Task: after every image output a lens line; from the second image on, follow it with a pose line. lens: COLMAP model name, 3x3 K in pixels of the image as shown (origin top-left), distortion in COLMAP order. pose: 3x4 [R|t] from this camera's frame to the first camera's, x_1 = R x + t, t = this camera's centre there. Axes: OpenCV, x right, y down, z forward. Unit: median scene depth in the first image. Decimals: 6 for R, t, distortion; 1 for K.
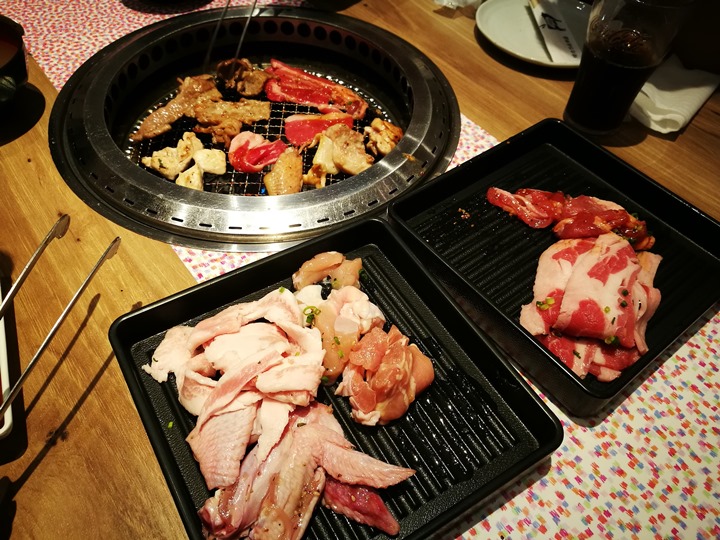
lens RADIAL K [[568.4, 0, 365.1], [0, 568.4, 268.6], [0, 0, 1]] dist [-0.024162, 0.013716]
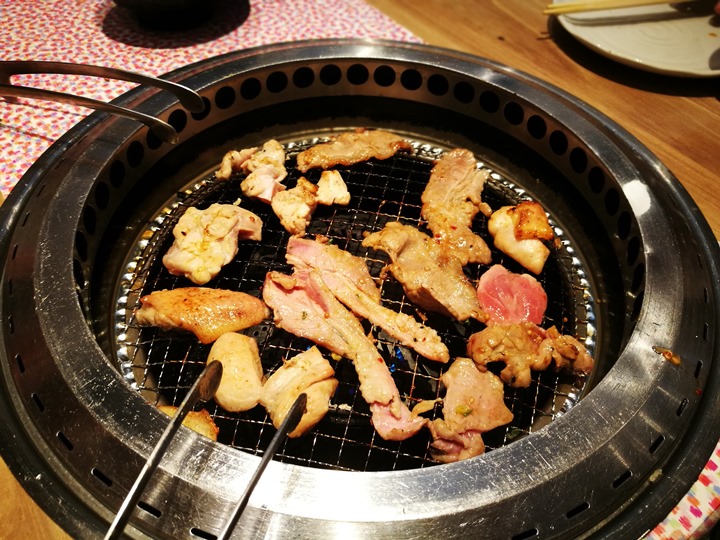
lens RADIAL K [[568.4, 0, 355.6], [0, 568.4, 270.7], [0, 0, 1]] dist [-0.024162, 0.013716]
pose [[0.998098, 0.021094, -0.057934, -0.140592], [-0.022361, 0.999523, -0.021307, -0.214354], [0.057457, 0.022562, 0.998093, 0.412063]]
